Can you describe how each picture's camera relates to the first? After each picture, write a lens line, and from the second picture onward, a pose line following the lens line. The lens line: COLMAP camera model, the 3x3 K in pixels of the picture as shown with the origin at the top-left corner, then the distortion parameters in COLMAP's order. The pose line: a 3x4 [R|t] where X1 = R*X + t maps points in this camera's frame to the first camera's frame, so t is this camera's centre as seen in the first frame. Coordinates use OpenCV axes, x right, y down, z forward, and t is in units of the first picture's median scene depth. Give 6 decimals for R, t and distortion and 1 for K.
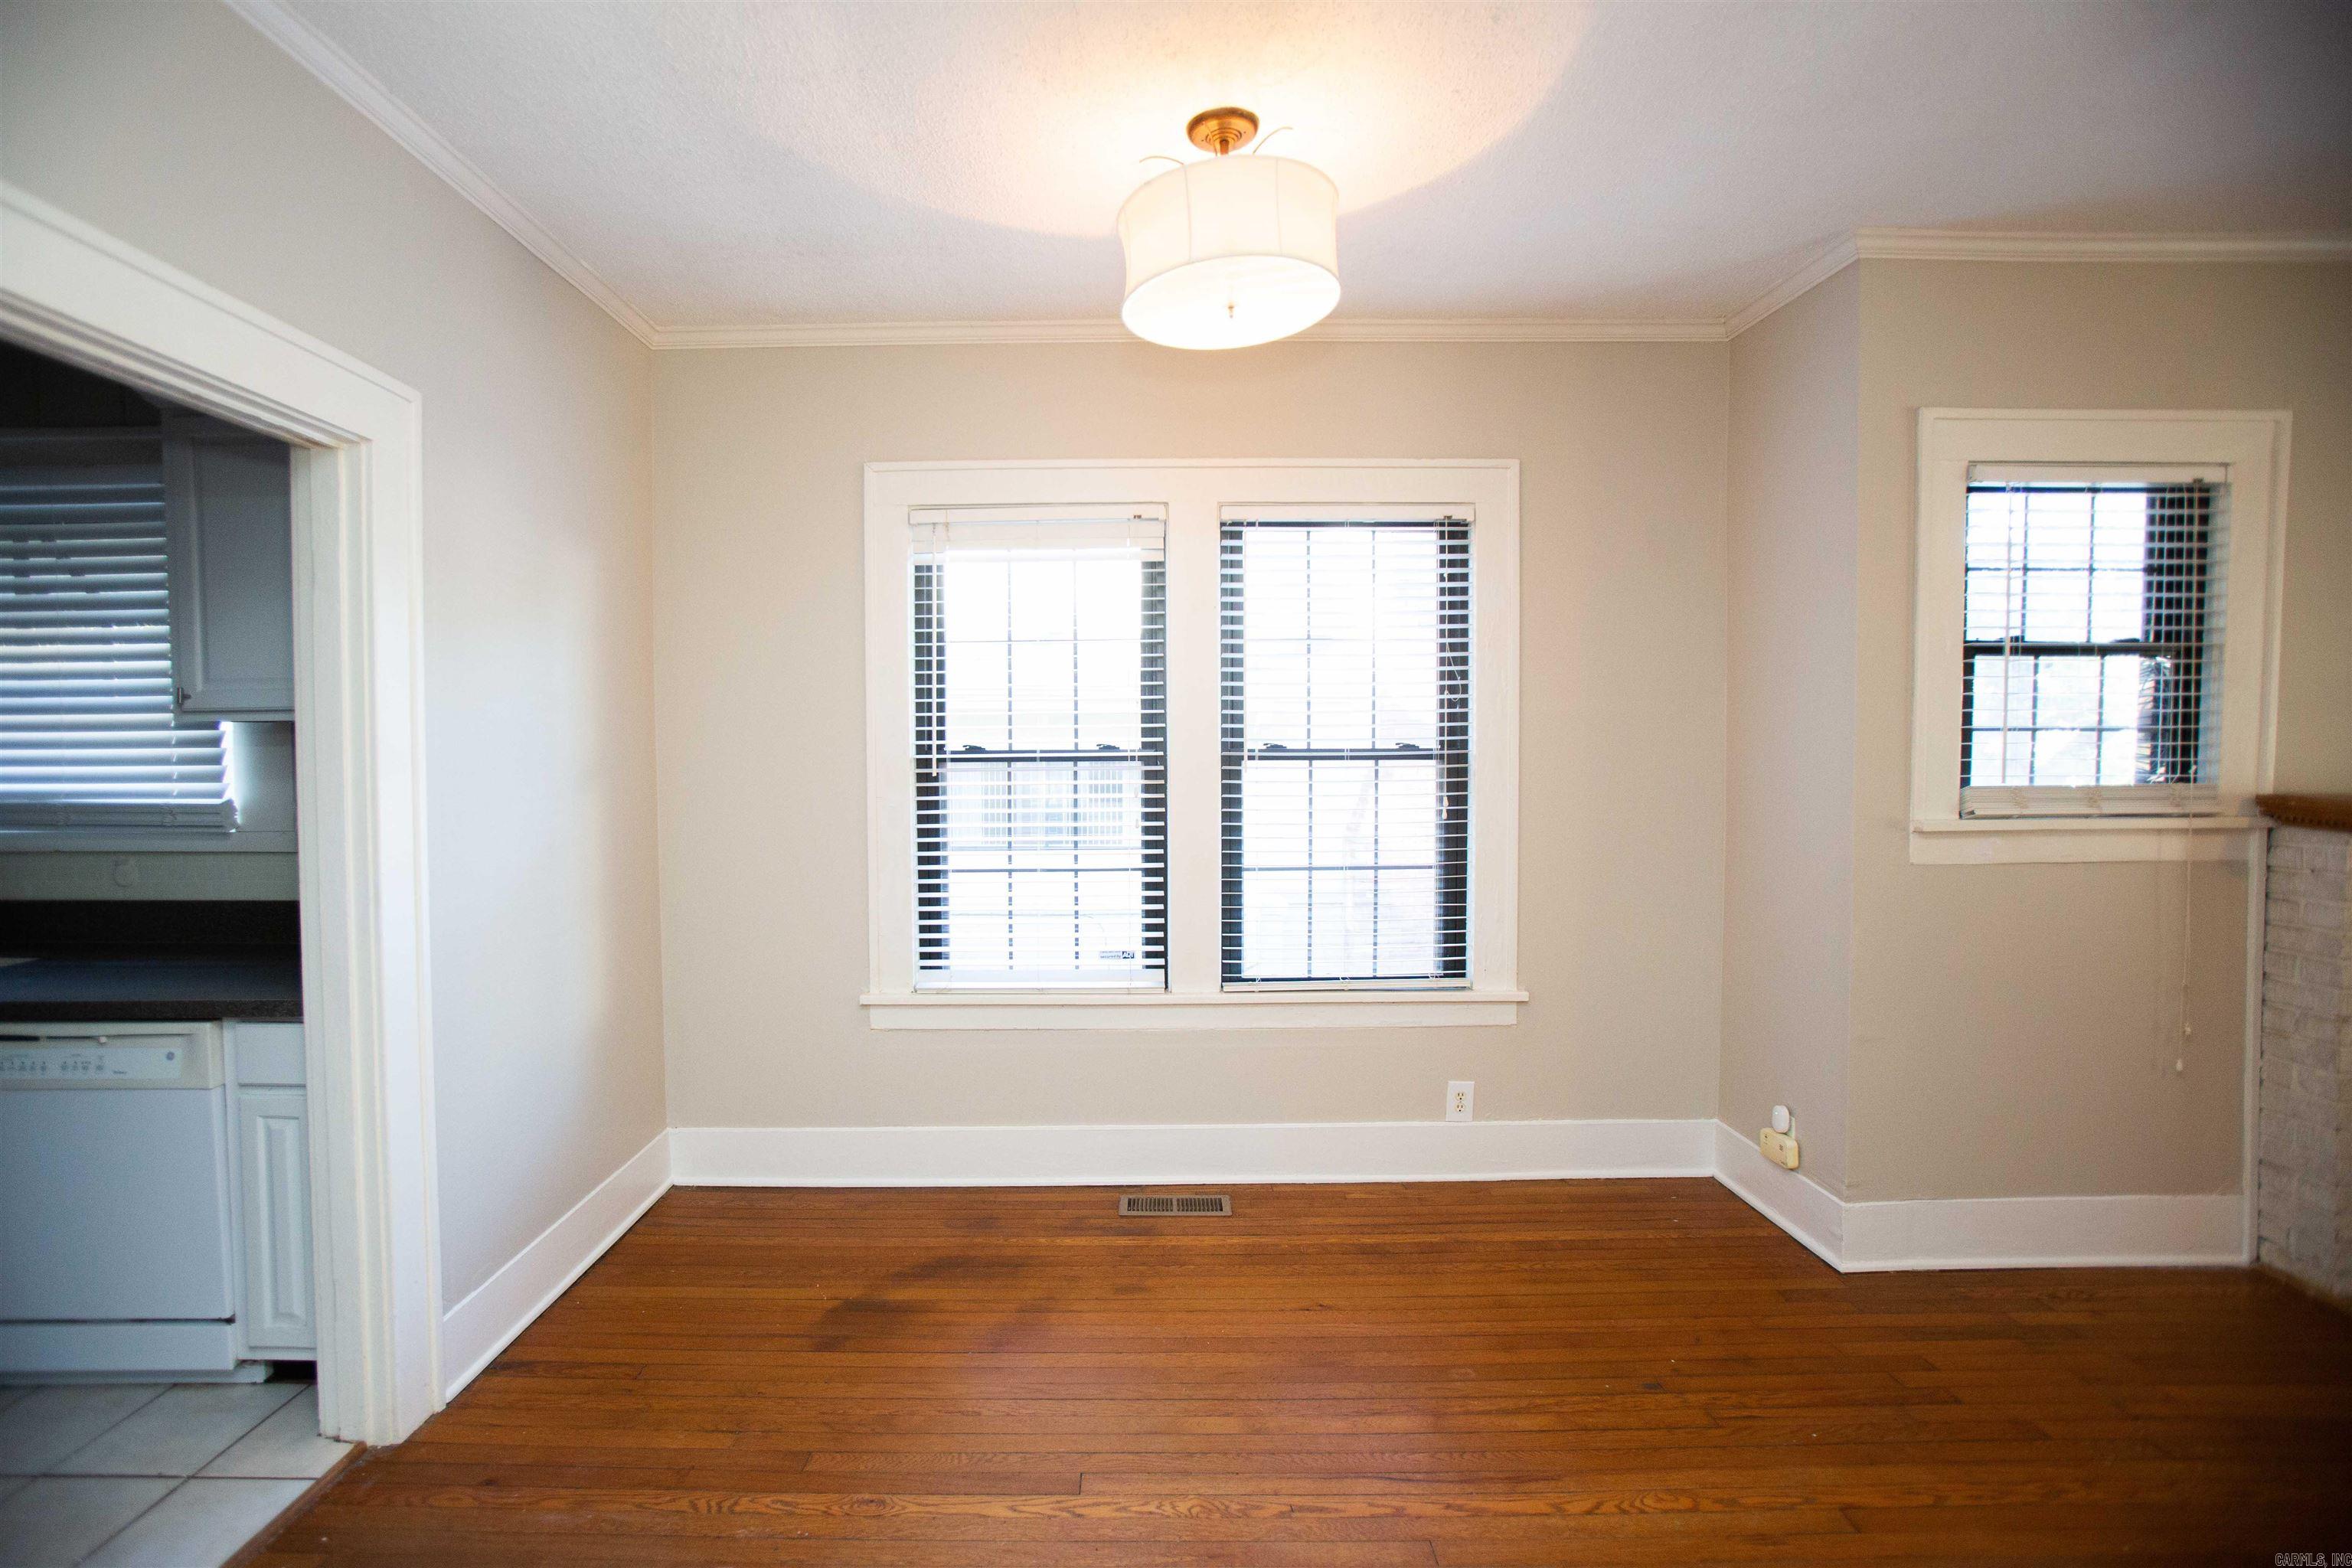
lens RADIAL K [[1064.4, 0, 1130.4], [0, 1064.4, 797.5], [0, 0, 1]] dist [-0.031210, 0.000482]
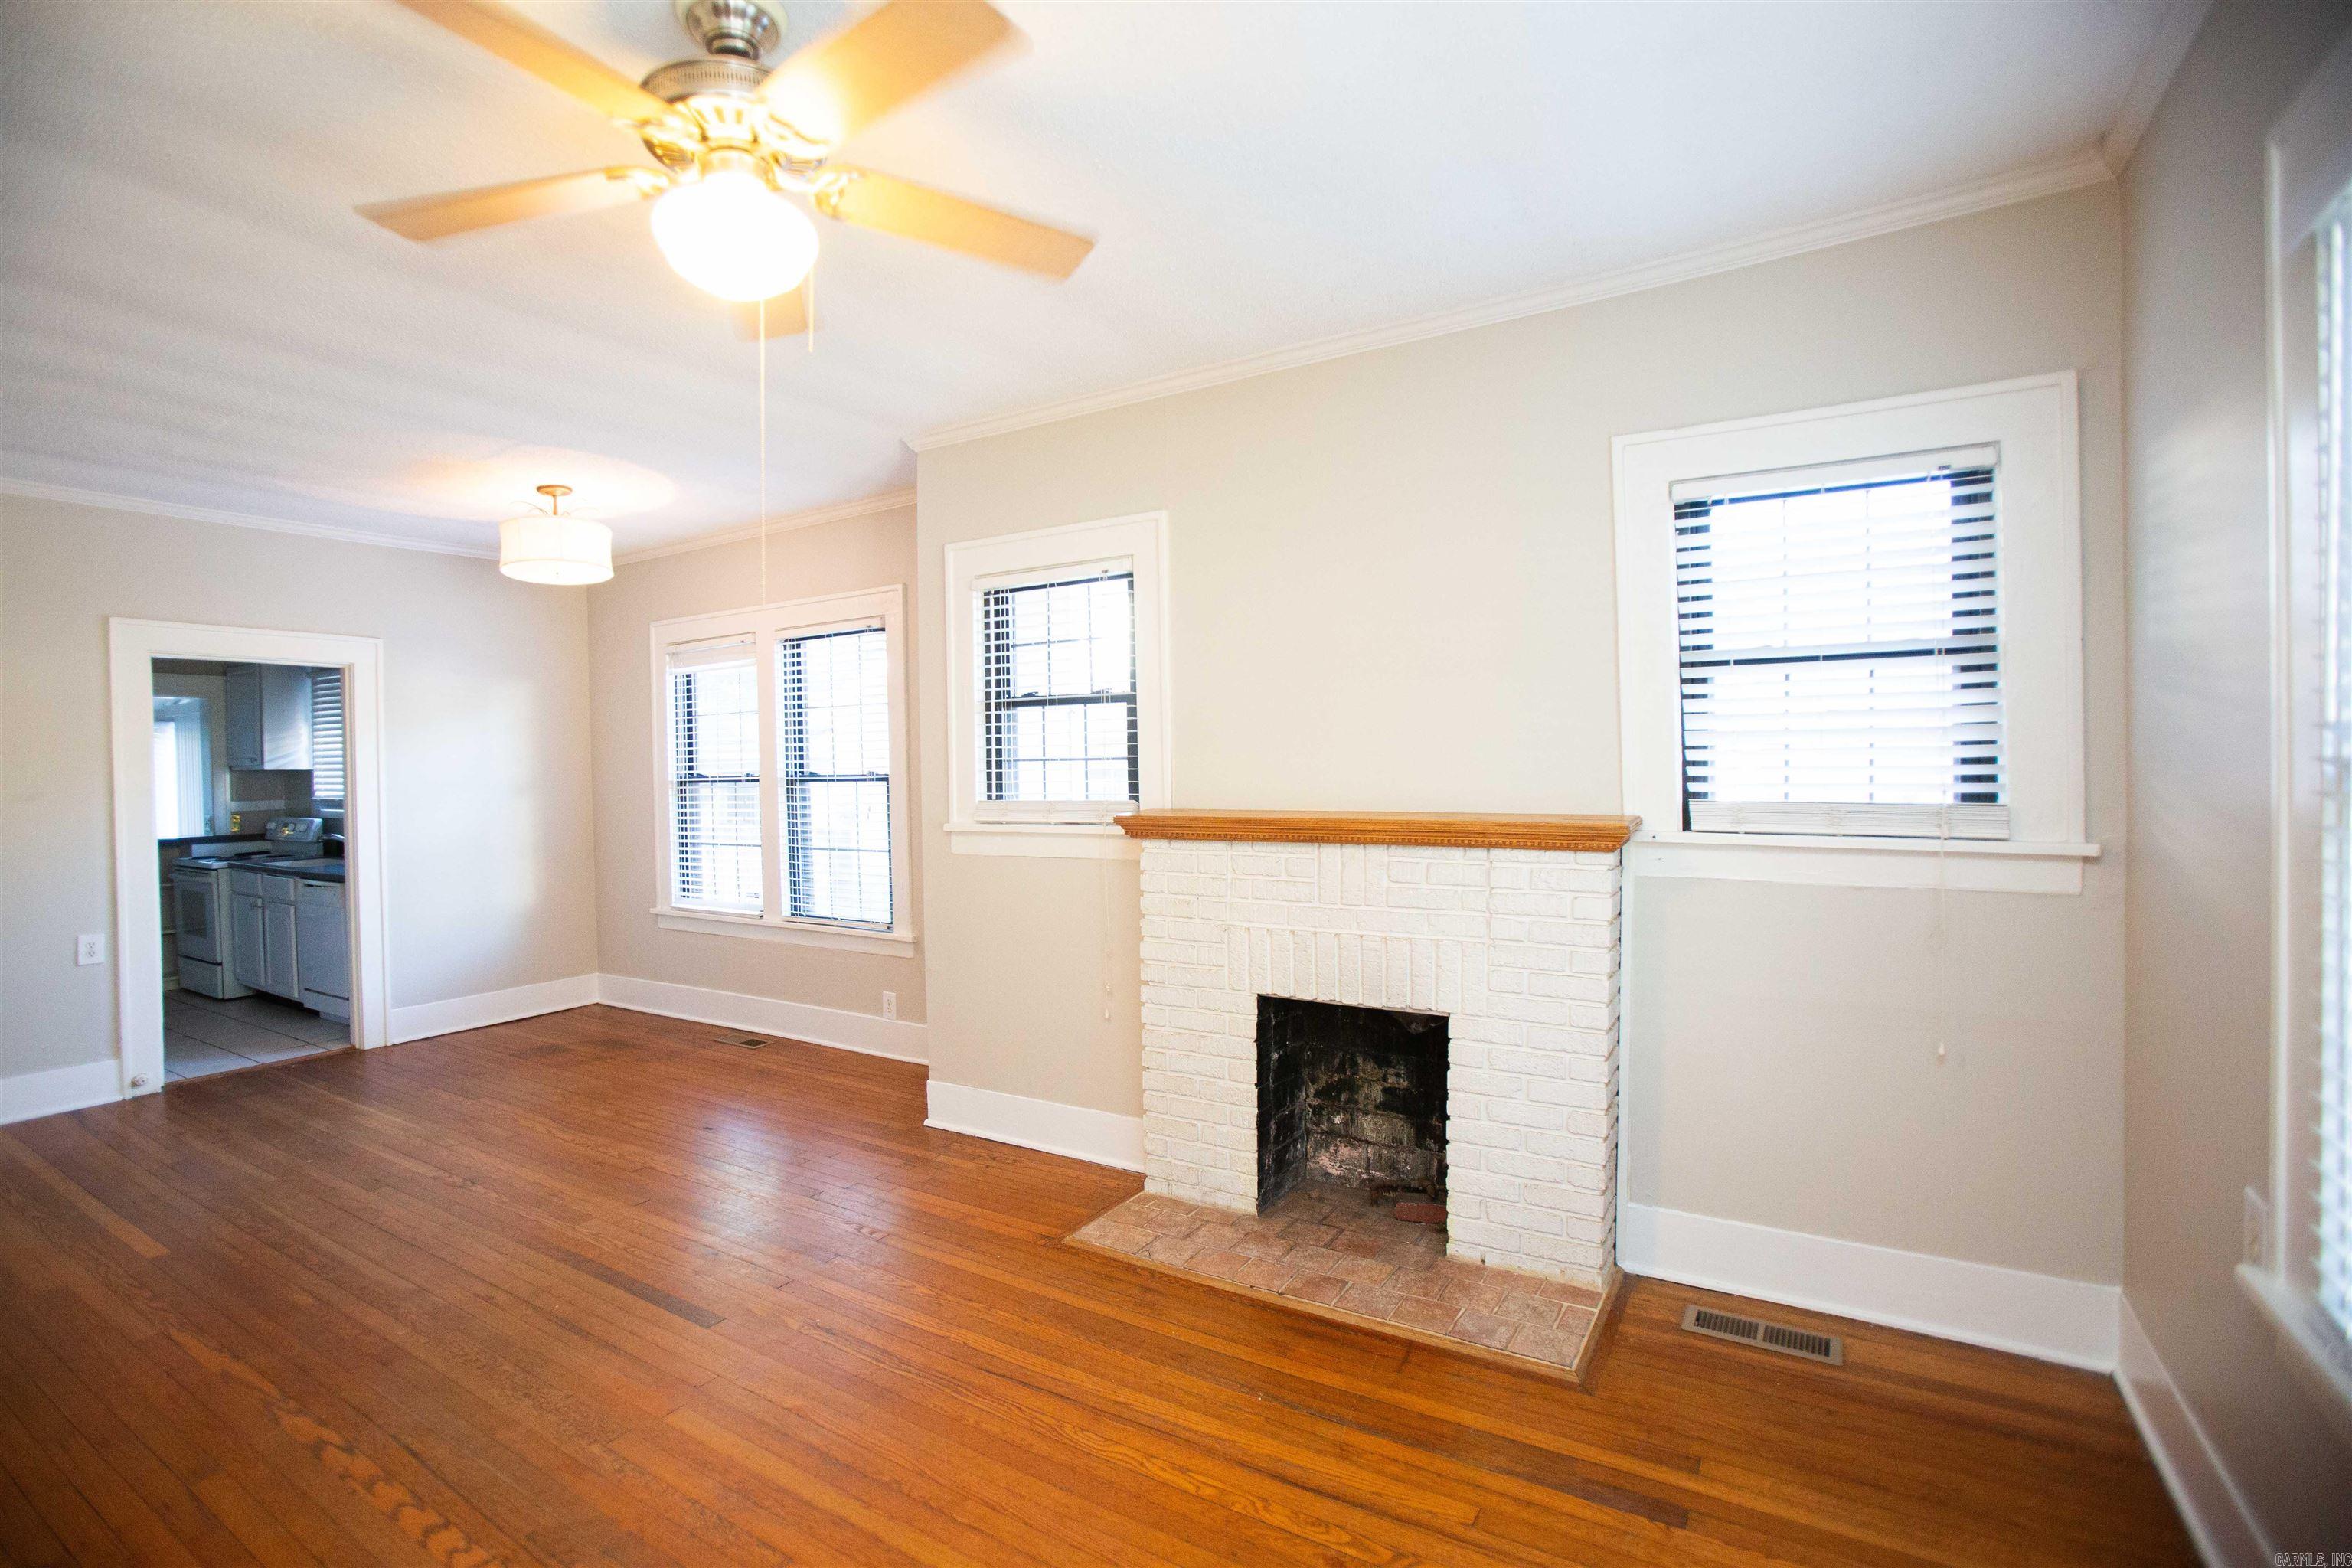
lens RADIAL K [[1064.4, 0, 1130.4], [0, 1064.4, 797.5], [0, 0, 1]] dist [-0.031210, 0.000482]
pose [[0.840426, 0.003468, -0.541916, 1.406999], [-0.005518, 0.999982, -0.002157, -0.010685], [0.541899, 0.004803, 0.840430, -0.096417]]
